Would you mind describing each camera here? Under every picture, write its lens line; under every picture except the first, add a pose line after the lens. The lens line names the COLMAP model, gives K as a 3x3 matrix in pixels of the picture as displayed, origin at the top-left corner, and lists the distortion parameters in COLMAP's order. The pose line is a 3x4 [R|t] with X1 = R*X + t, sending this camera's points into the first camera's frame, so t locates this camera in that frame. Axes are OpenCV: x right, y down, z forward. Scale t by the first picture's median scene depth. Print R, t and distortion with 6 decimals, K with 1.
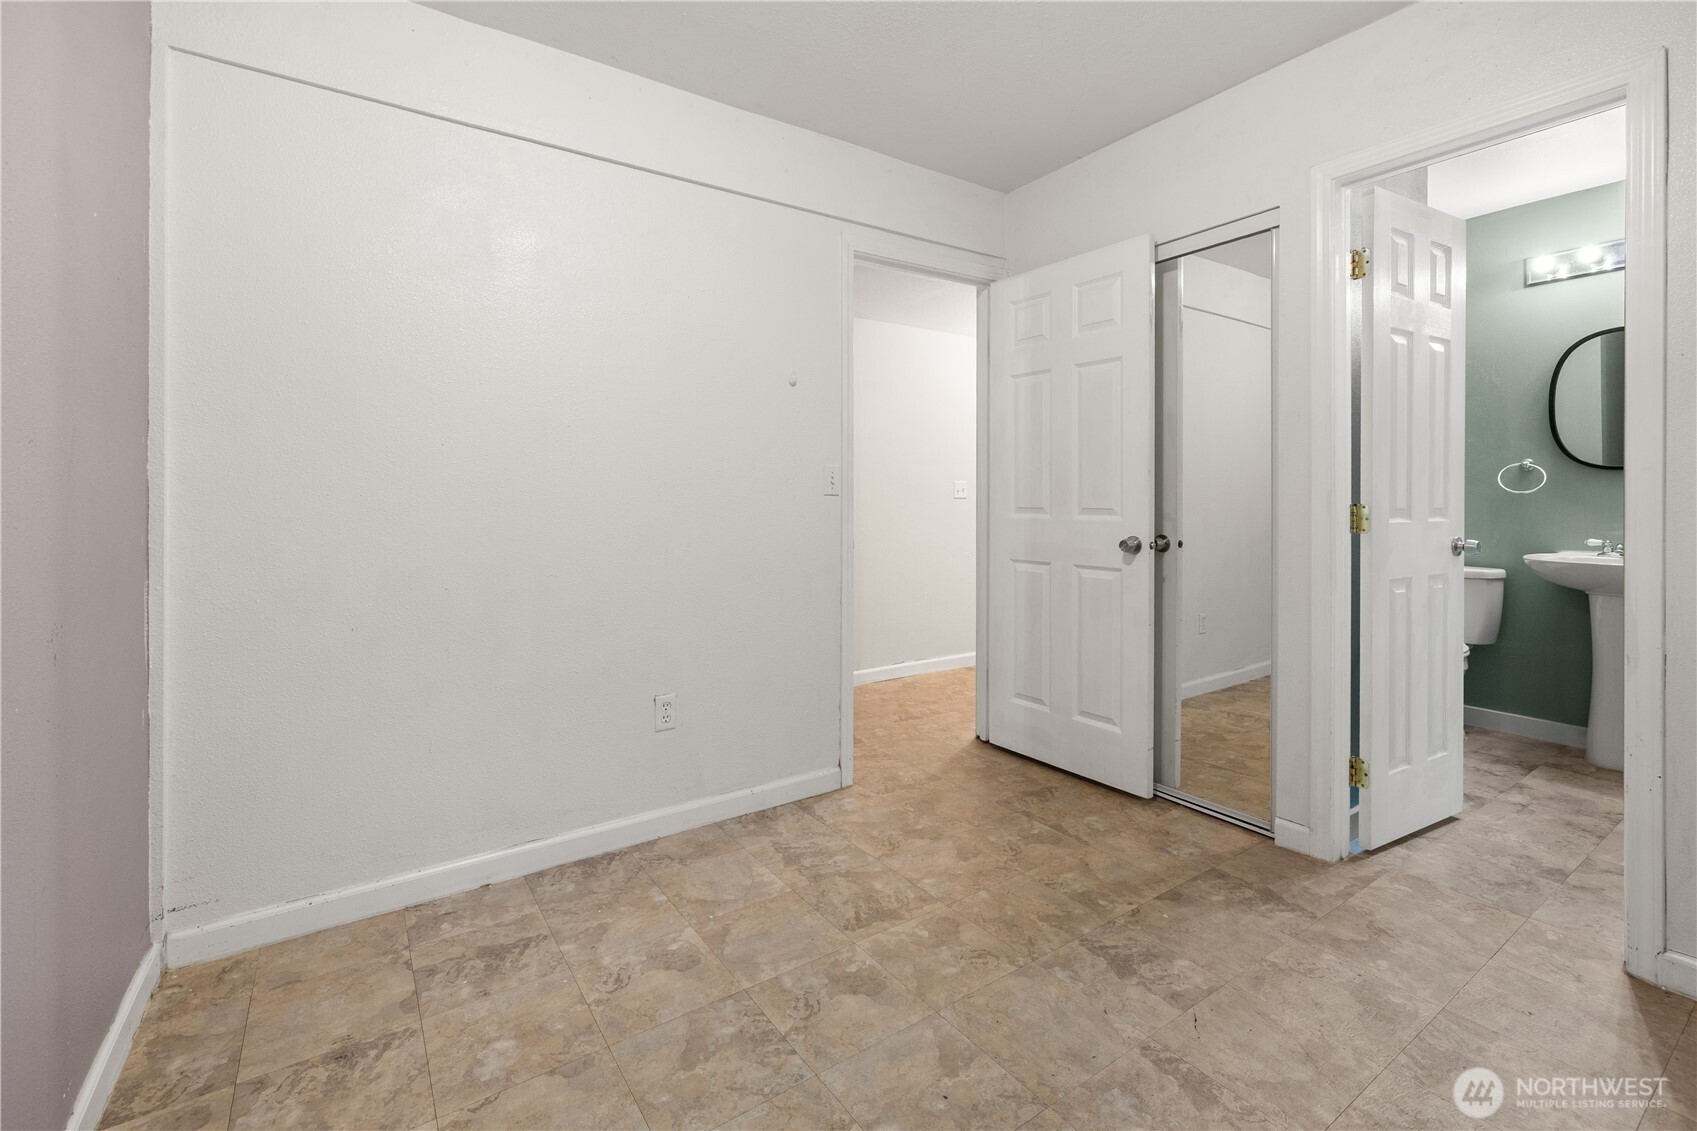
lens RADIAL K [[730.2, 0, 847.2], [0, 730.2, 511.0], [0, 0, 1]] dist [0.001299, -0.000727]
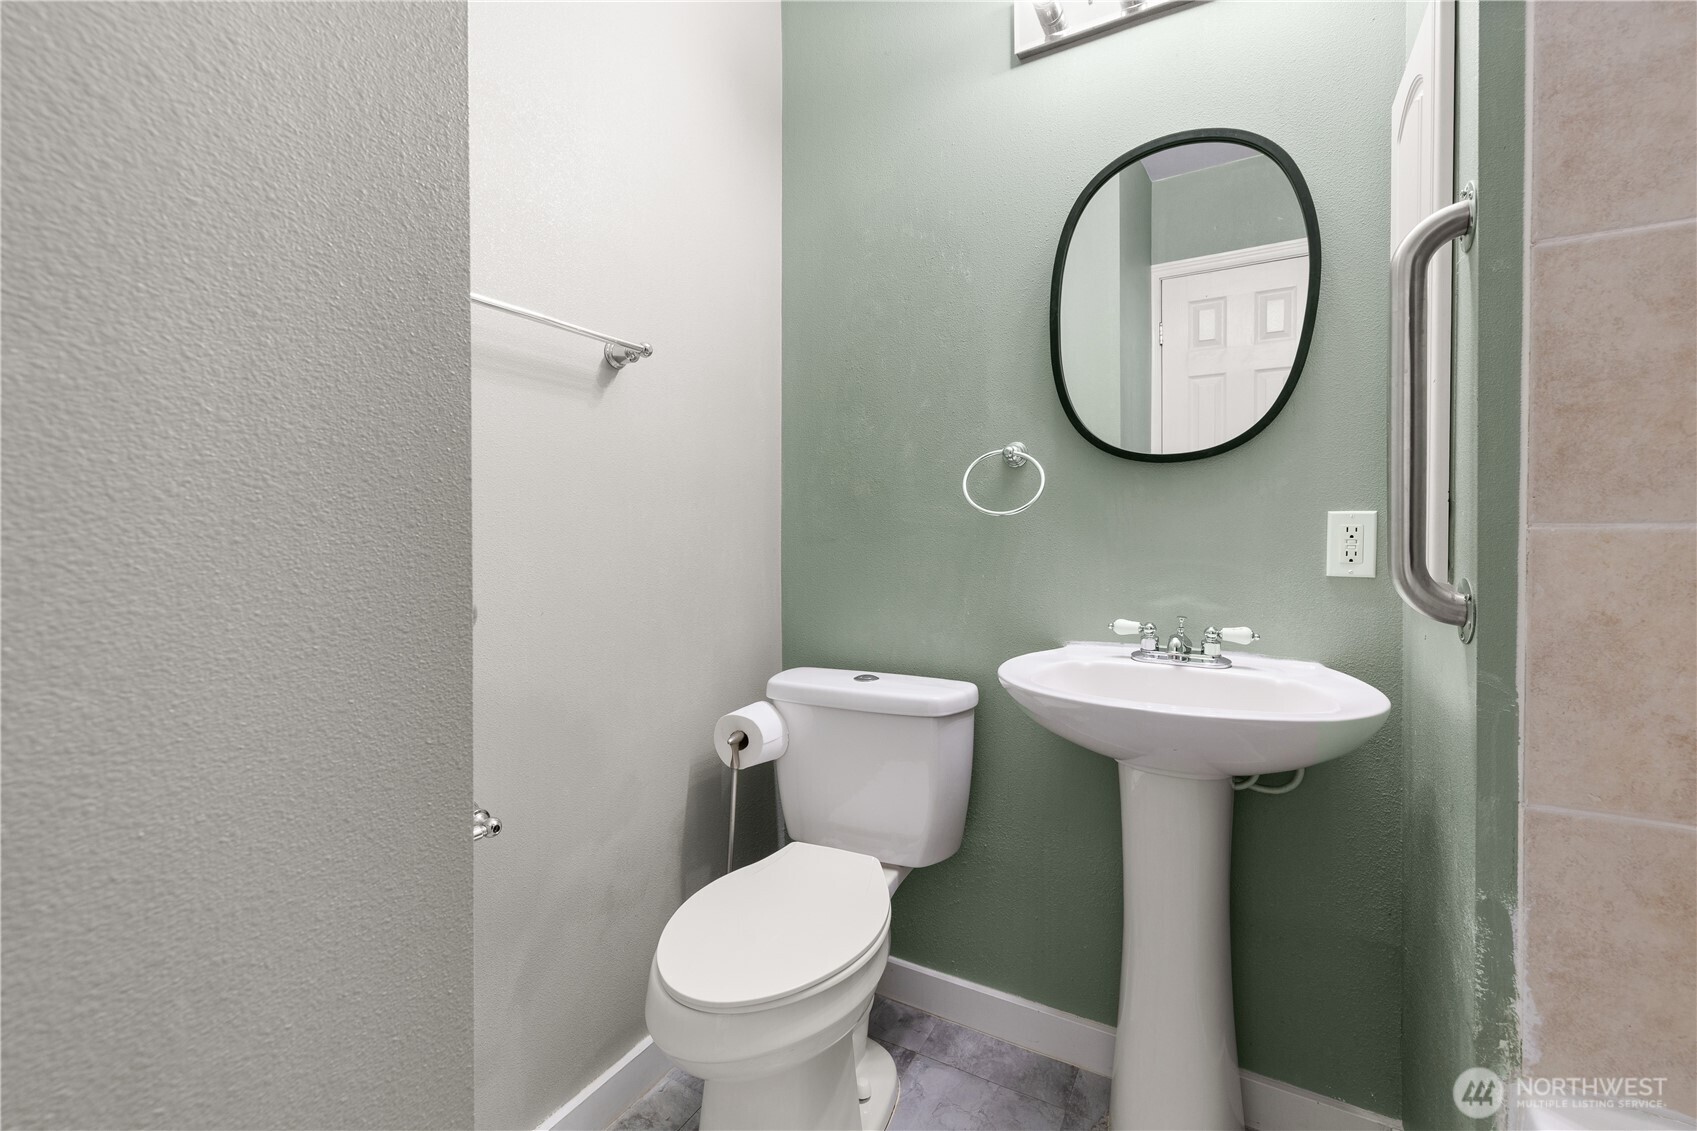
lens RADIAL K [[730.2, 0, 835.0], [0, 730.2, 548.7], [0, 0, 1]] dist [0.001299, -0.000727]
pose [[0.900709, -0.007009, 0.434366, 0.650584], [0.003100, 0.999948, 0.009707, -0.008901], [-0.434411, -0.007397, 0.900684, 0.657140]]
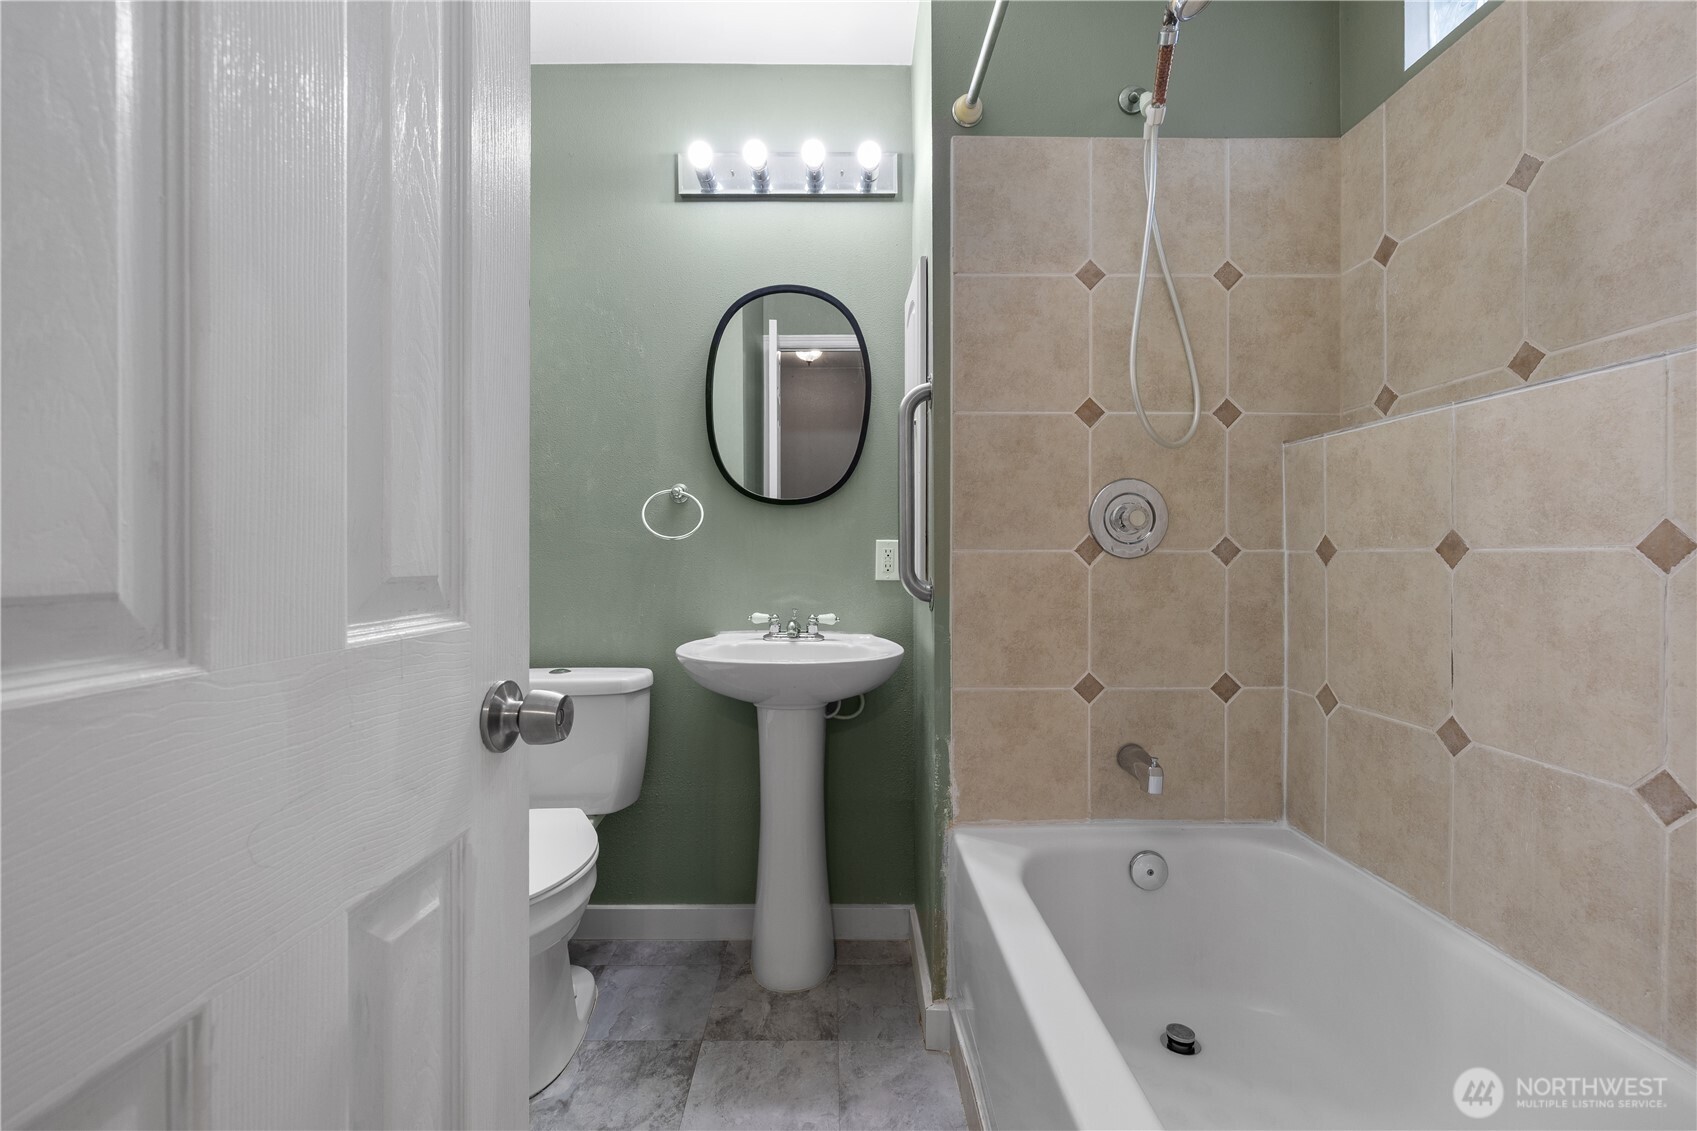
lens RADIAL K [[730.2, 0, 860.4], [0, 730.2, 561.4], [0, 0, 1]] dist [0.001299, -0.000727]
pose [[0.540867, -0.005128, 0.841093, 0.517400], [0.004017, 0.999986, 0.003514, -0.008000], [-0.841099, 0.001478, 0.540879, 0.563044]]
